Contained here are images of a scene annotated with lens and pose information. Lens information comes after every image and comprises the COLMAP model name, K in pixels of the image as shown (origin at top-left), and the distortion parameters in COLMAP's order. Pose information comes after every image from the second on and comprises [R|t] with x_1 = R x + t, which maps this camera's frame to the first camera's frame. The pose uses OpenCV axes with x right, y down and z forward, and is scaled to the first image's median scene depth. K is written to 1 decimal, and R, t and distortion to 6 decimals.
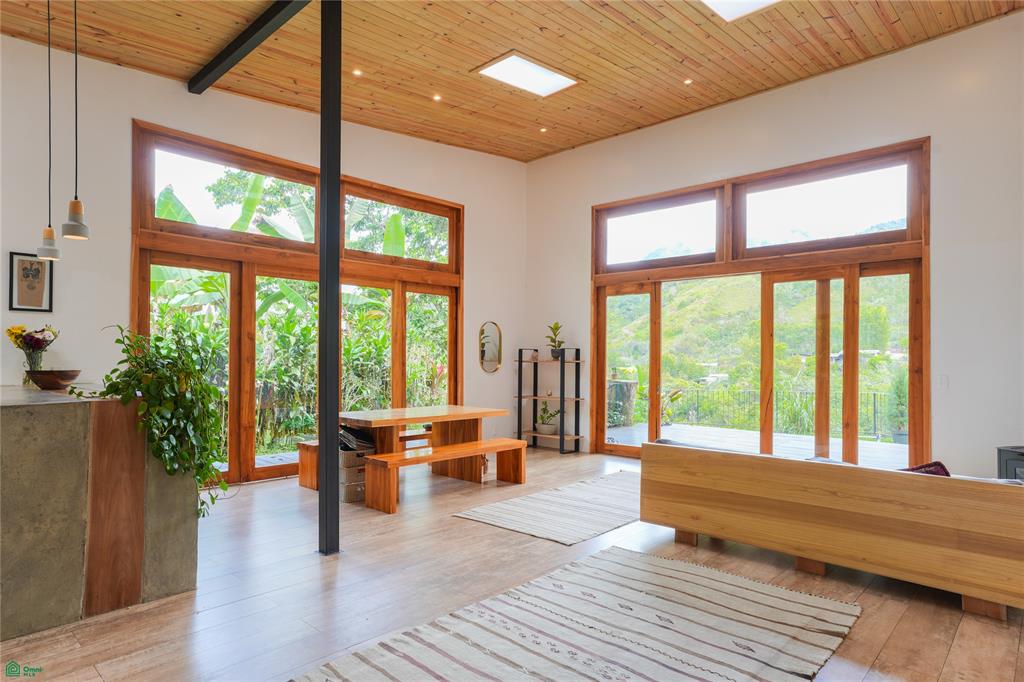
lens RADIAL K [[581.0, 0, 513.3], [0, 581.0, 359.0], [0, 0, 1]] dist [0.000584, 0.000351]
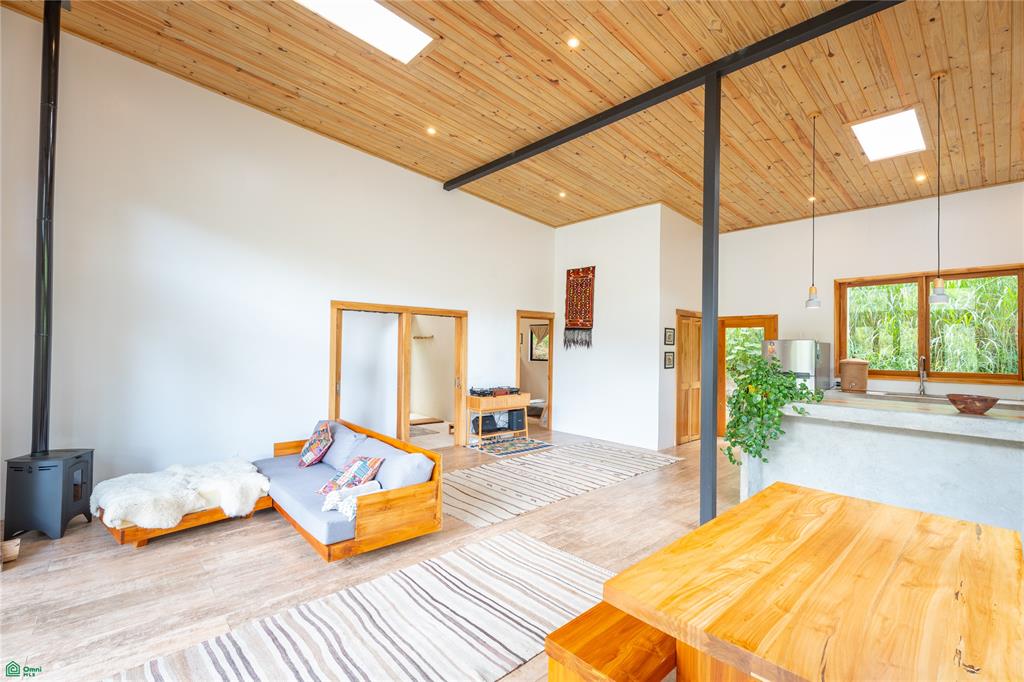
lens RADIAL K [[457.8, 0, 512.0], [0, 457.8, 341.0], [0, 0, 1]] dist [0.004234, 0.000504]
pose [[-0.997000, -0.015317, 0.075864, 0.049582], [-0.016017, 0.999834, -0.008628, -0.087122], [-0.075720, -0.009817, -0.997081, 2.647138]]
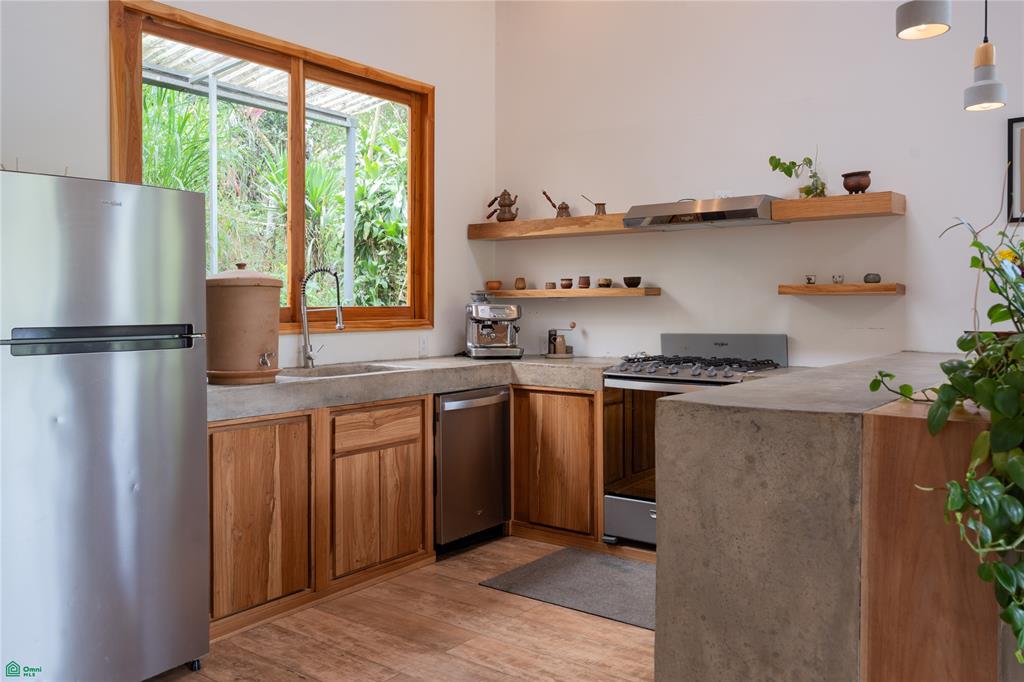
lens RADIAL K [[855.1, 0, 512.3], [0, 855.1, 285.8], [0, 0, 1]] dist [0.001650, -0.000180]
pose [[0.116948, -0.026172, -0.992793, -0.159883], [0.001434, 0.999656, -0.026184, -0.001988], [0.993137, 0.001639, 0.116946, 0.690071]]
